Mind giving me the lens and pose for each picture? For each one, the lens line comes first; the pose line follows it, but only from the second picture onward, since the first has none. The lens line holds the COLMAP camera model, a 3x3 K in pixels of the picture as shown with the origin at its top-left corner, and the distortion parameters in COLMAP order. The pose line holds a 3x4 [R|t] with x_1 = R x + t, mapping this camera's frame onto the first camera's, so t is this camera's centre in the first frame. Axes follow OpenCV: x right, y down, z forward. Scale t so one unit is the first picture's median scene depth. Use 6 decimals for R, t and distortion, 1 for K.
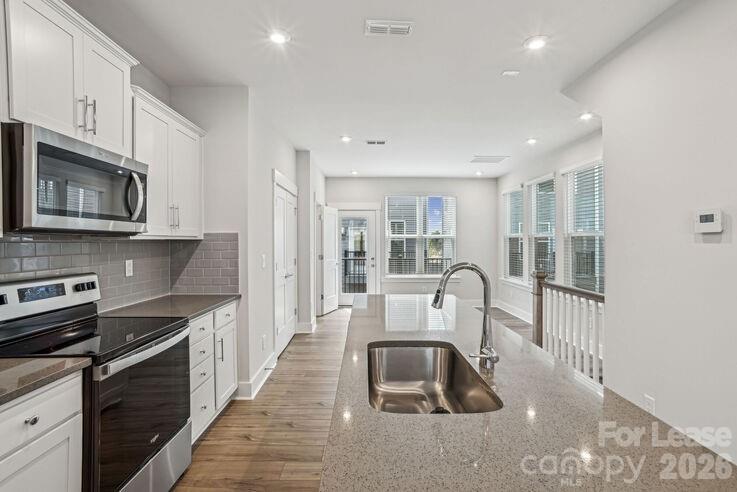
lens RADIAL K [[358.7, 0, 368.6], [0, 358.7, 241.6], [0, 0, 1]] dist [-0.046849, 0.000334]
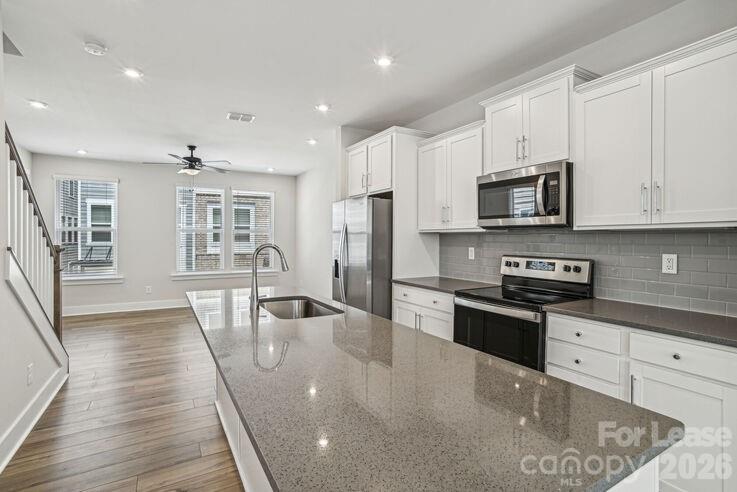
lens RADIAL K [[358.7, 0, 368.6], [0, 358.7, 241.6], [0, 0, 1]] dist [-0.046849, 0.000334]
pose [[-0.868341, 0.002274, -0.495962, 0.524470], [-0.003042, 0.999946, 0.009910, 0.023831], [0.495958, 0.010114, -0.868287, 2.005221]]
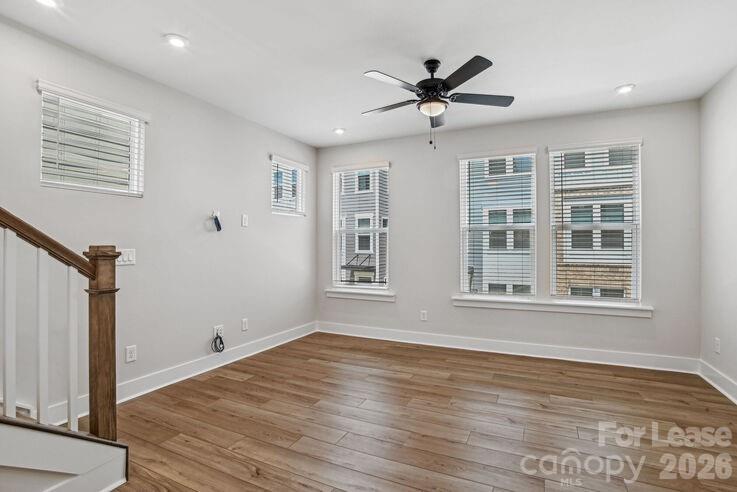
lens RADIAL K [[358.7, 0, 368.6], [0, 358.7, 241.6], [0, 0, 1]] dist [-0.046849, 0.000334]
pose [[-0.897135, 0.000538, 0.441756, 0.372337], [-0.001528, 0.999989, -0.004322, 0.029247], [-0.441754, -0.004553, -0.897125, 1.552877]]
